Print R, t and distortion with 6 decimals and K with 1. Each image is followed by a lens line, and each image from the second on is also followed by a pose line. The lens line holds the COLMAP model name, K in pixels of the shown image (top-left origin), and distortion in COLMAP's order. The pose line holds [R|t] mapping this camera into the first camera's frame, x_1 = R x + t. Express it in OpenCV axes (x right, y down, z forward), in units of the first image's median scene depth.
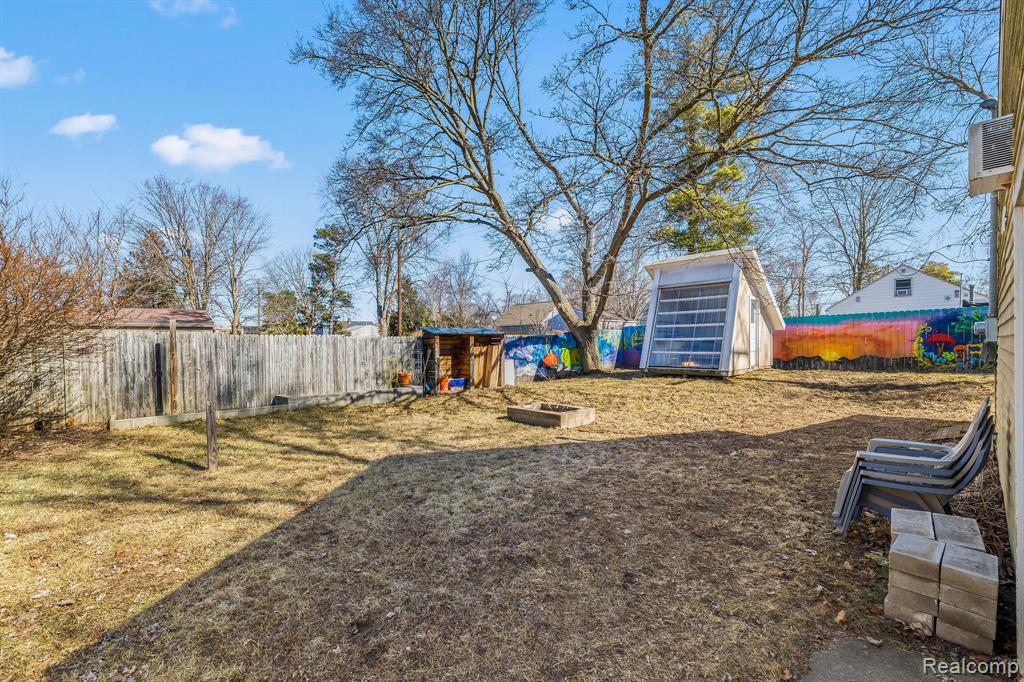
lens RADIAL K [[431.0, 0, 512.0], [0, 431.0, 341.0], [0, 0, 1]] dist [0.002213, 0.000214]
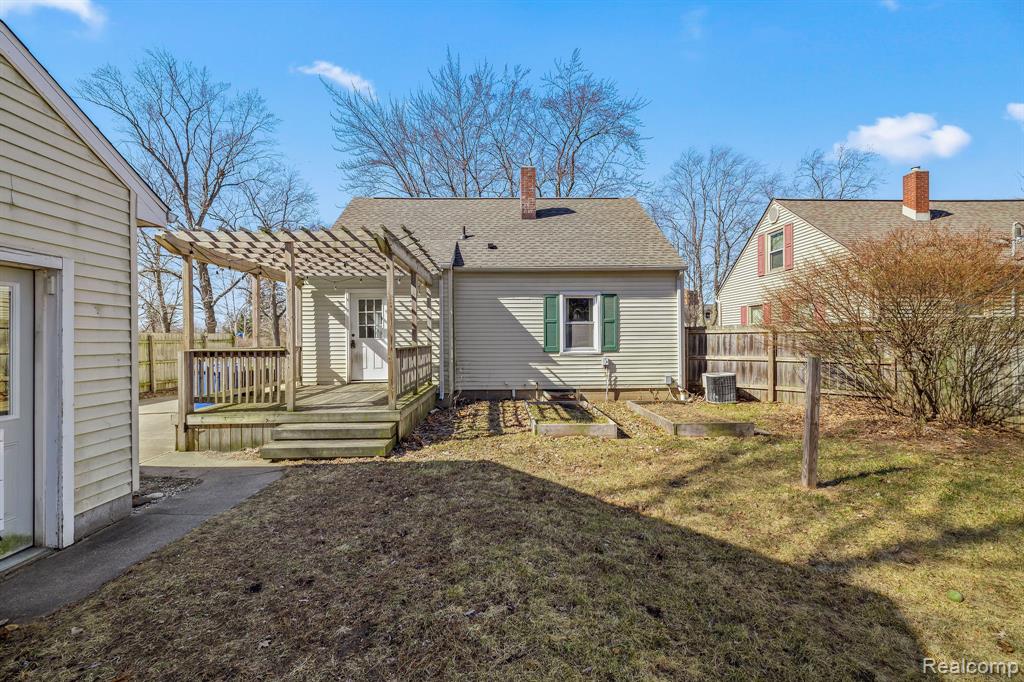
lens RADIAL K [[431.0, 0, 512.0], [0, 431.0, 341.0], [0, 0, 1]] dist [0.002213, 0.000214]
pose [[-0.670268, 0.012023, -0.742022, 0.200027], [0.016858, 0.999857, 0.000973, 0.004419], [0.741928, -0.011856, -0.670375, 0.719569]]
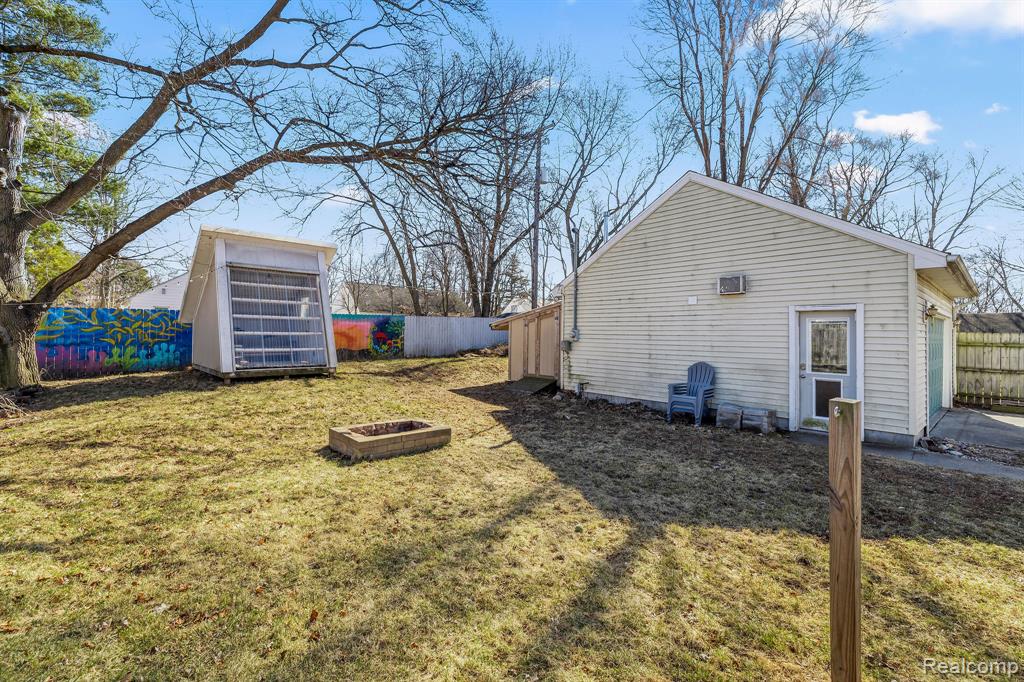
lens RADIAL K [[431.0, 0, 512.0], [0, 431.0, 341.0], [0, 0, 1]] dist [0.002213, 0.000214]
pose [[0.023845, -0.004794, 0.999704, -0.663819], [-0.013320, 0.999898, 0.005113, -0.000411], [-0.999627, -0.013438, 0.023778, 0.803829]]
